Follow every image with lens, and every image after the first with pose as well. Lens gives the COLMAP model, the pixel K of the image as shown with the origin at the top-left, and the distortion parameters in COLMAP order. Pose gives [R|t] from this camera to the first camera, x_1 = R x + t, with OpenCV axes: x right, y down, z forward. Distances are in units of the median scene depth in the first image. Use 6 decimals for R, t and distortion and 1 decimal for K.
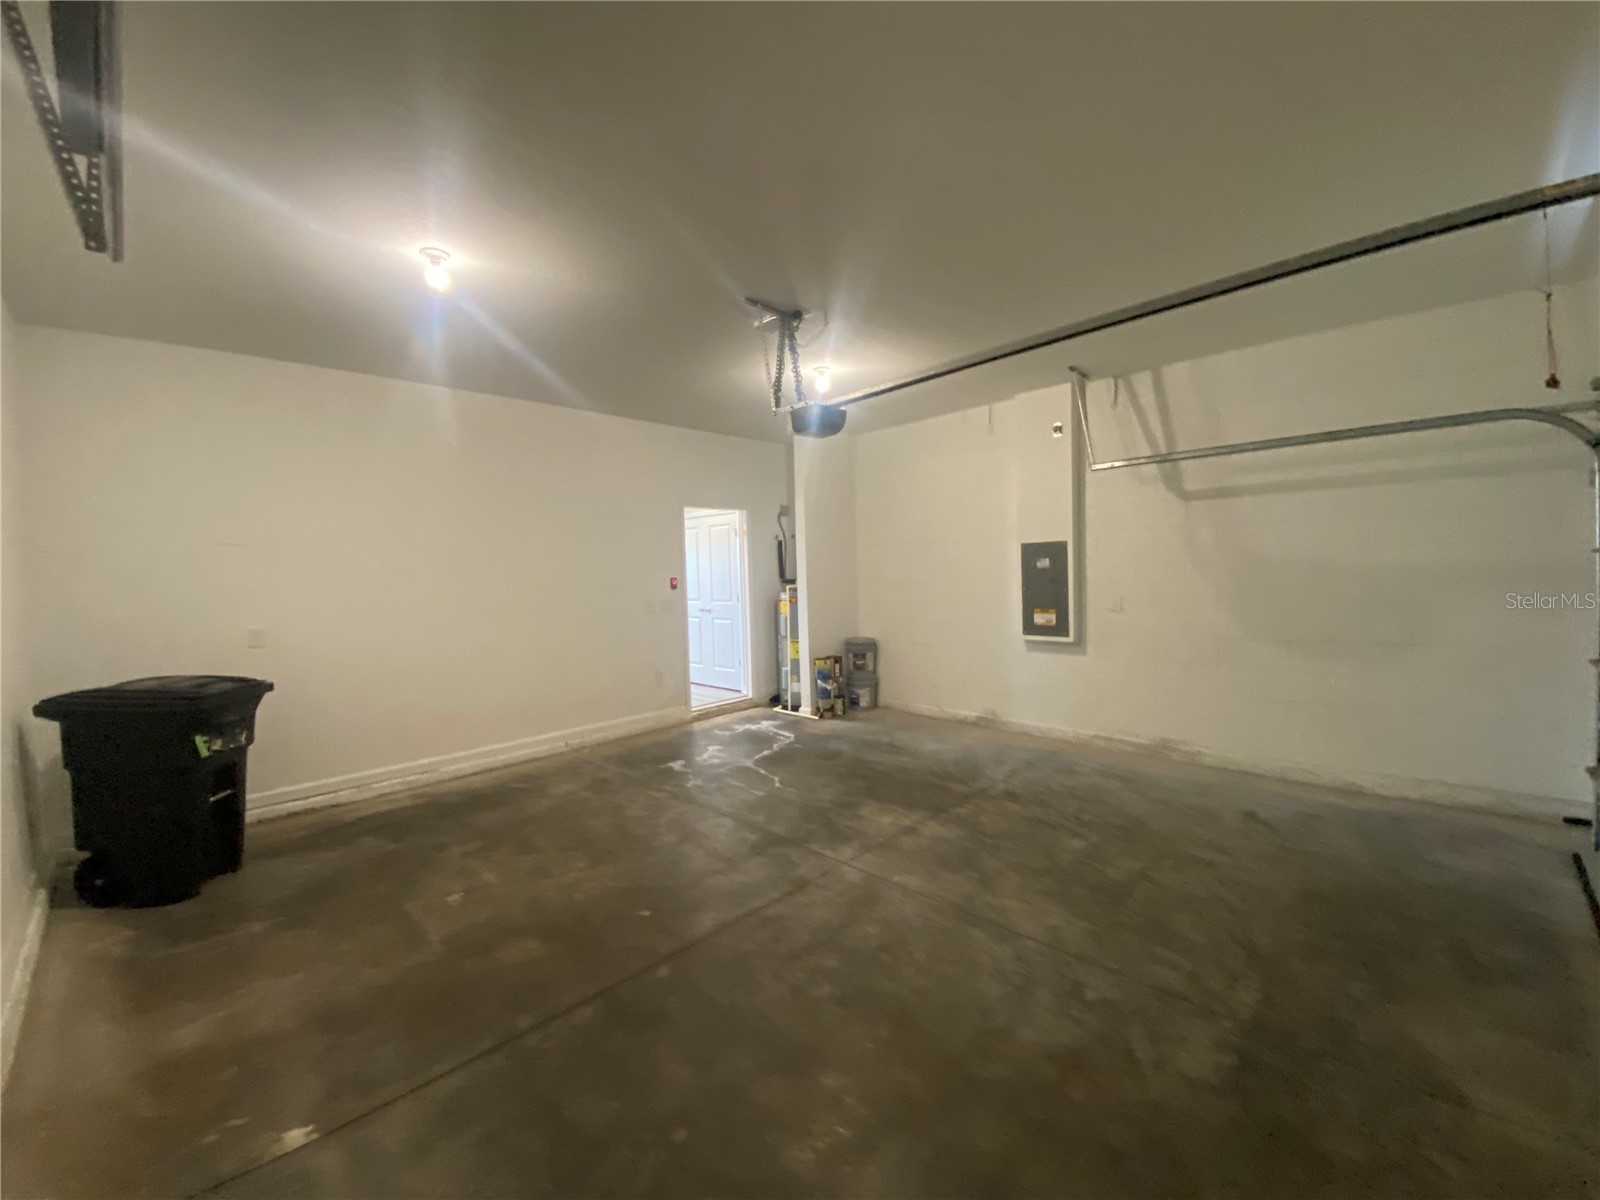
lens RADIAL K [[652.3, 0, 796.7], [0, 652.3, 597.2], [0, 0, 1]] dist [0.053914, -0.040803]
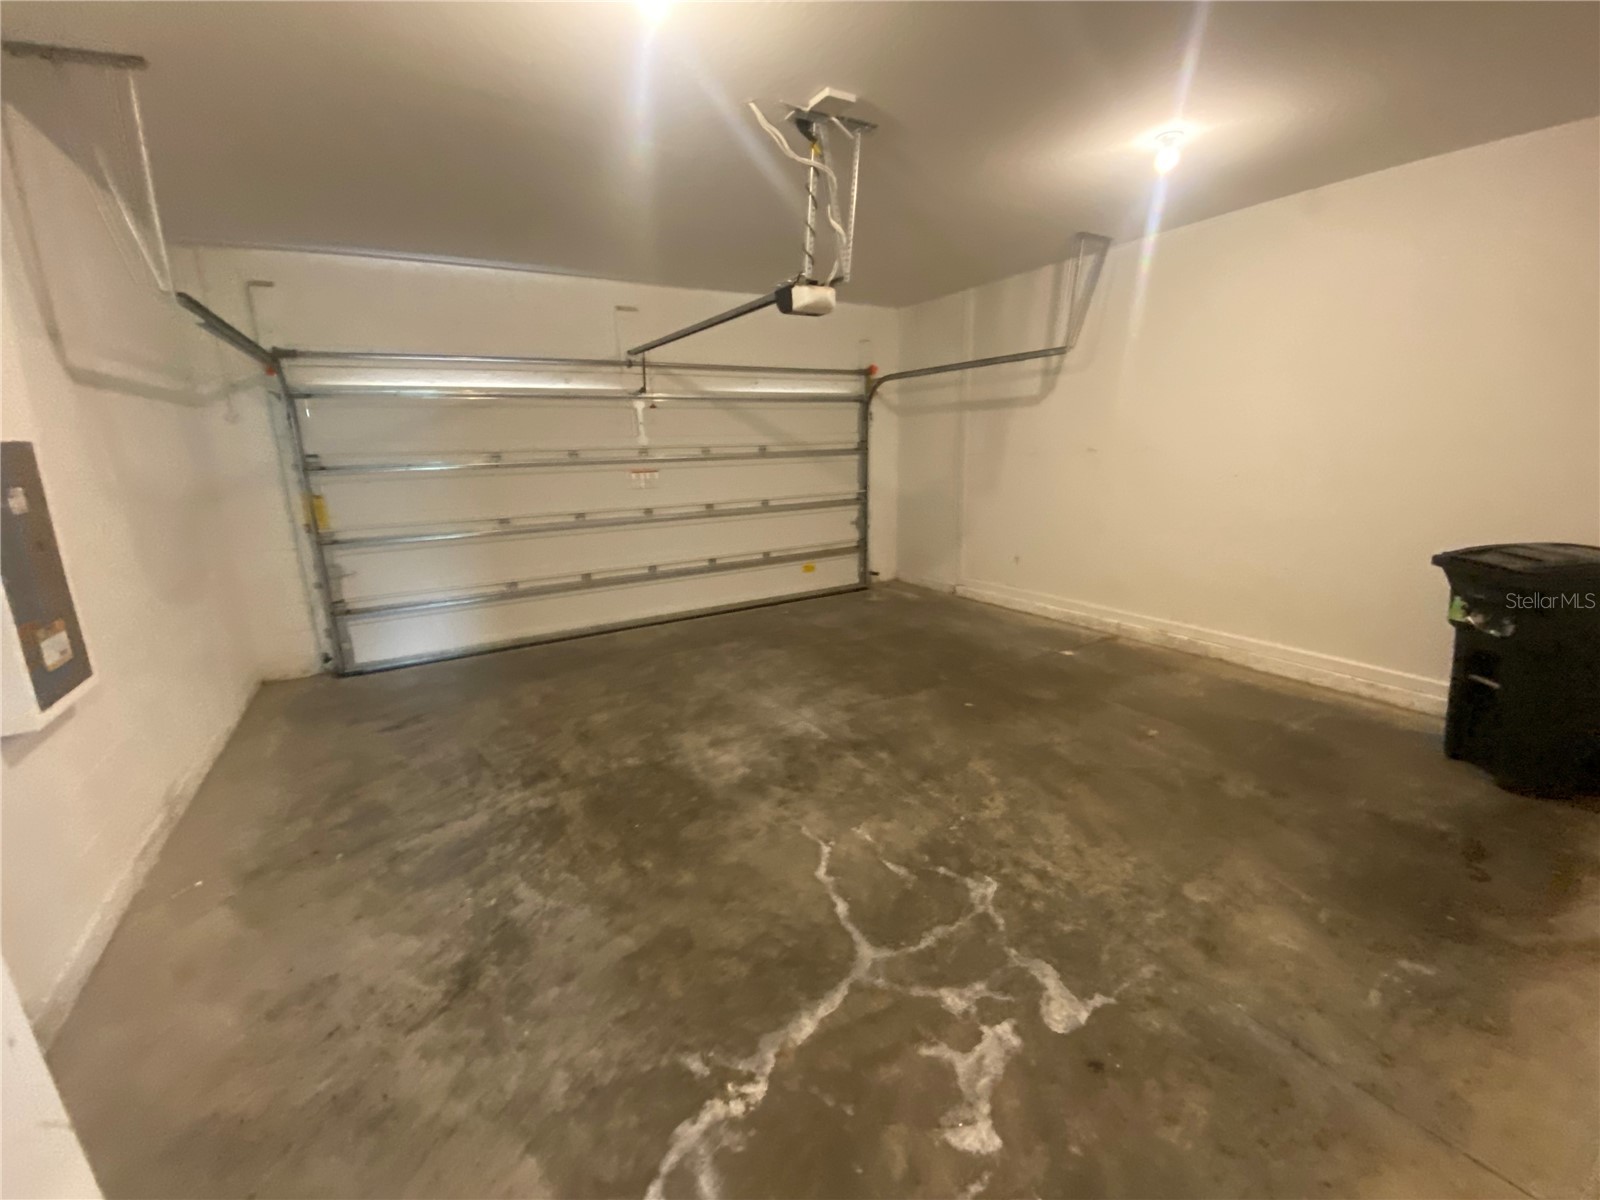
lens RADIAL K [[652.3, 0, 796.7], [0, 652.3, 597.2], [0, 0, 1]] dist [0.053914, -0.040803]
pose [[-0.965489, -0.001181, 0.260441, -0.177570], [0.069806, 0.962228, 0.263144, -0.088651], [-0.250914, 0.272243, -0.928938, 1.707348]]
